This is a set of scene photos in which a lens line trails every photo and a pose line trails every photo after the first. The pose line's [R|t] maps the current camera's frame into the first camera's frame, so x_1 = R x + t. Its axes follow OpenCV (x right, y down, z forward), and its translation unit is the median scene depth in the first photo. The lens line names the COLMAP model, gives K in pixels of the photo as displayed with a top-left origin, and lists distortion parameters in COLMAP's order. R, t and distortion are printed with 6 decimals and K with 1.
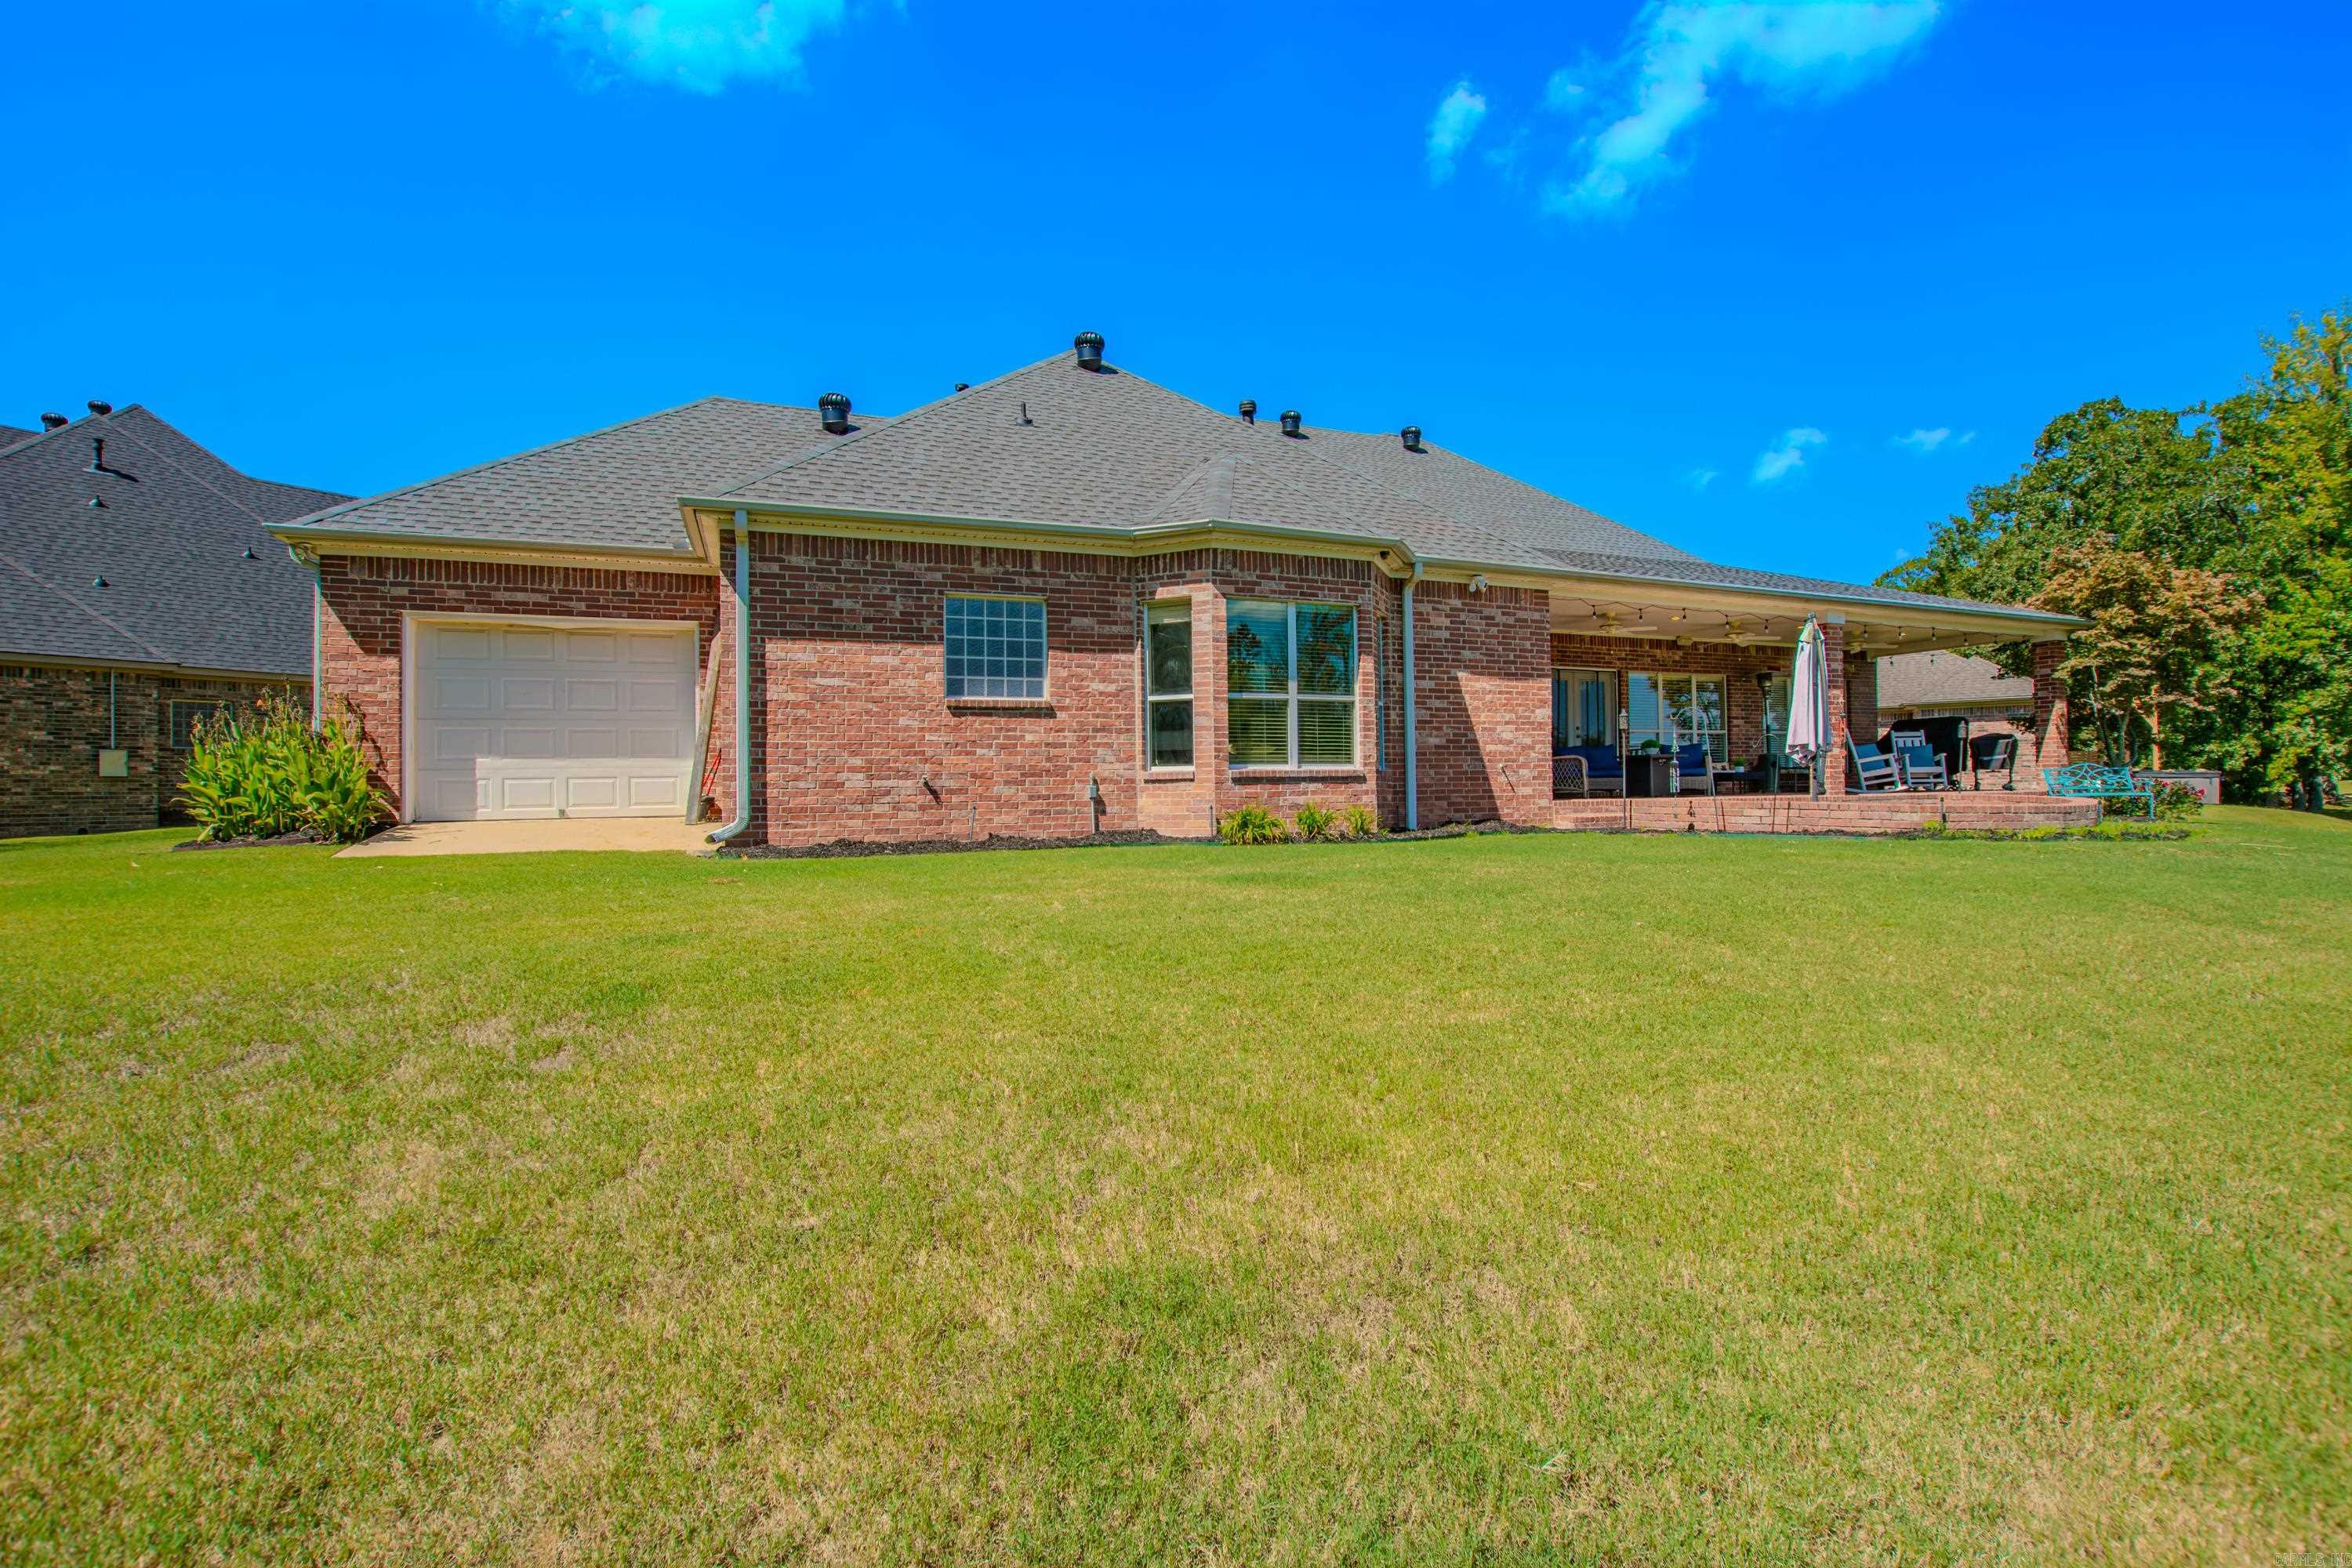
lens RADIAL K [[1020.3, 0, 1181.4], [0, 1020.3, 788.4], [0, 0, 1]] dist [0.004649, -0.002636]
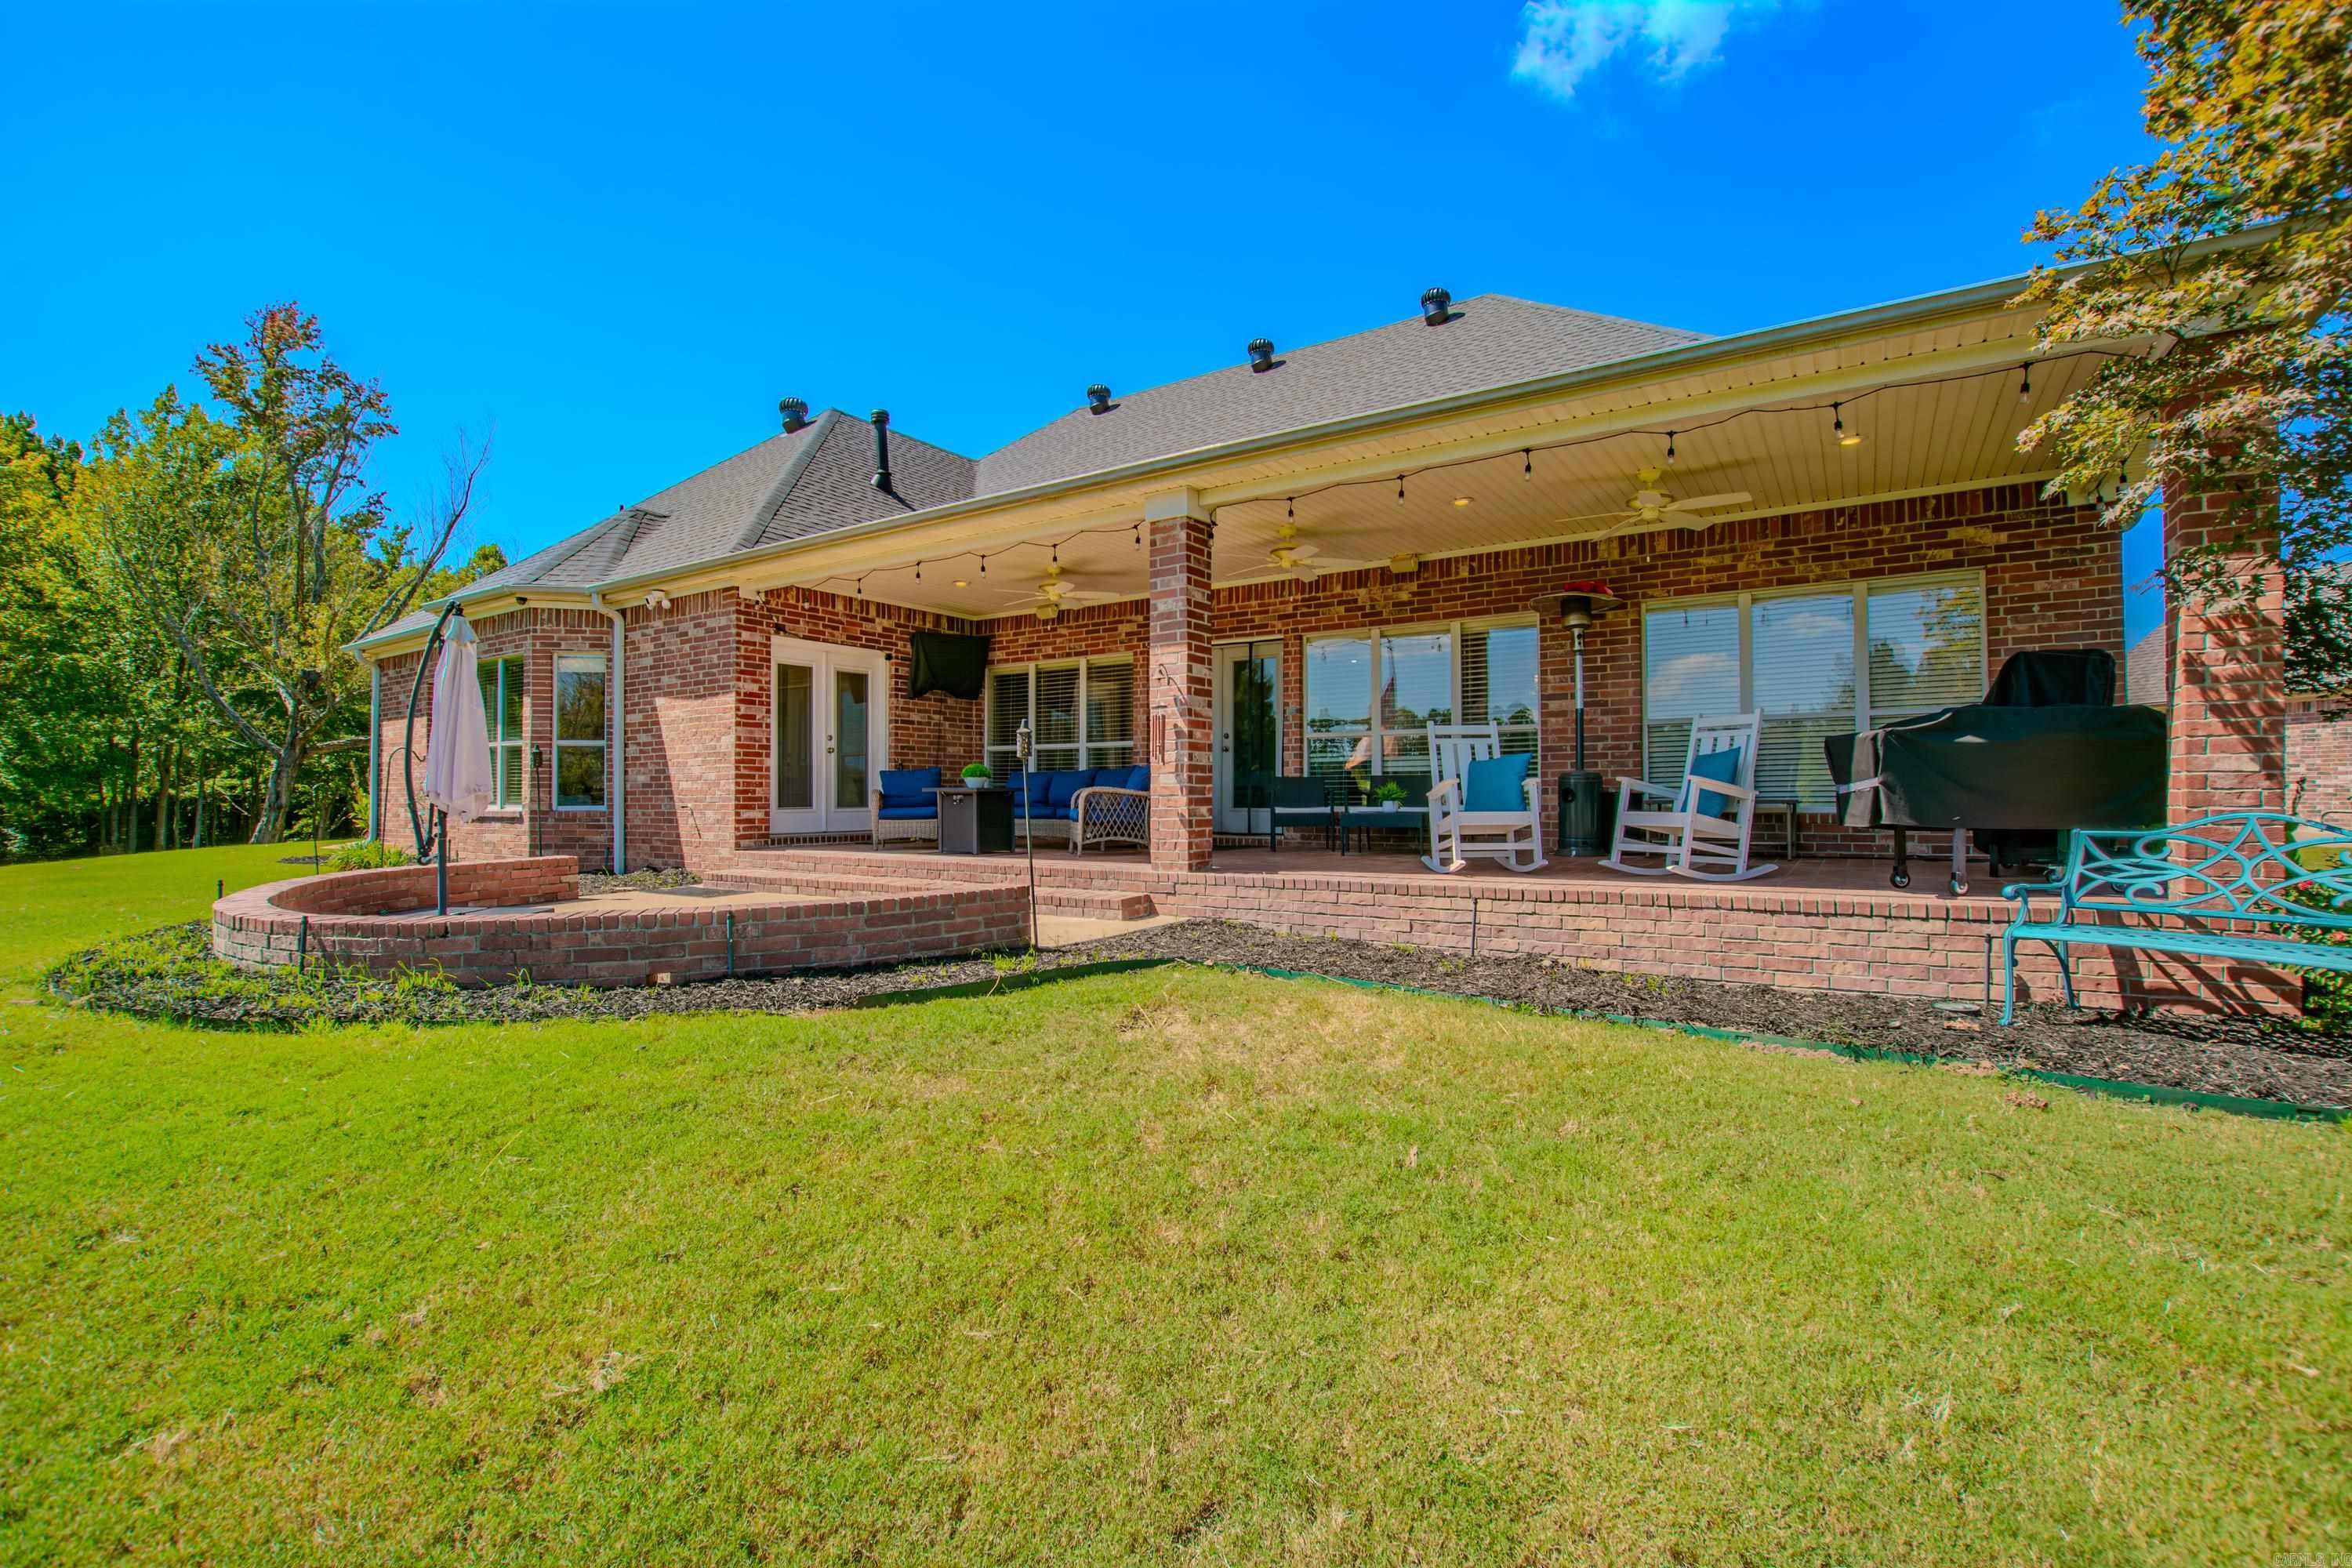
lens RADIAL K [[1020.3, 0, 1179.0], [0, 1020.3, 783.6], [0, 0, 1]] dist [0.004649, -0.002636]
pose [[0.560122, -0.003363, -0.828403, 1.244129], [-0.001473, 0.999986, -0.005055, -0.037027], [0.828409, 0.004052, 0.560110, 0.861880]]
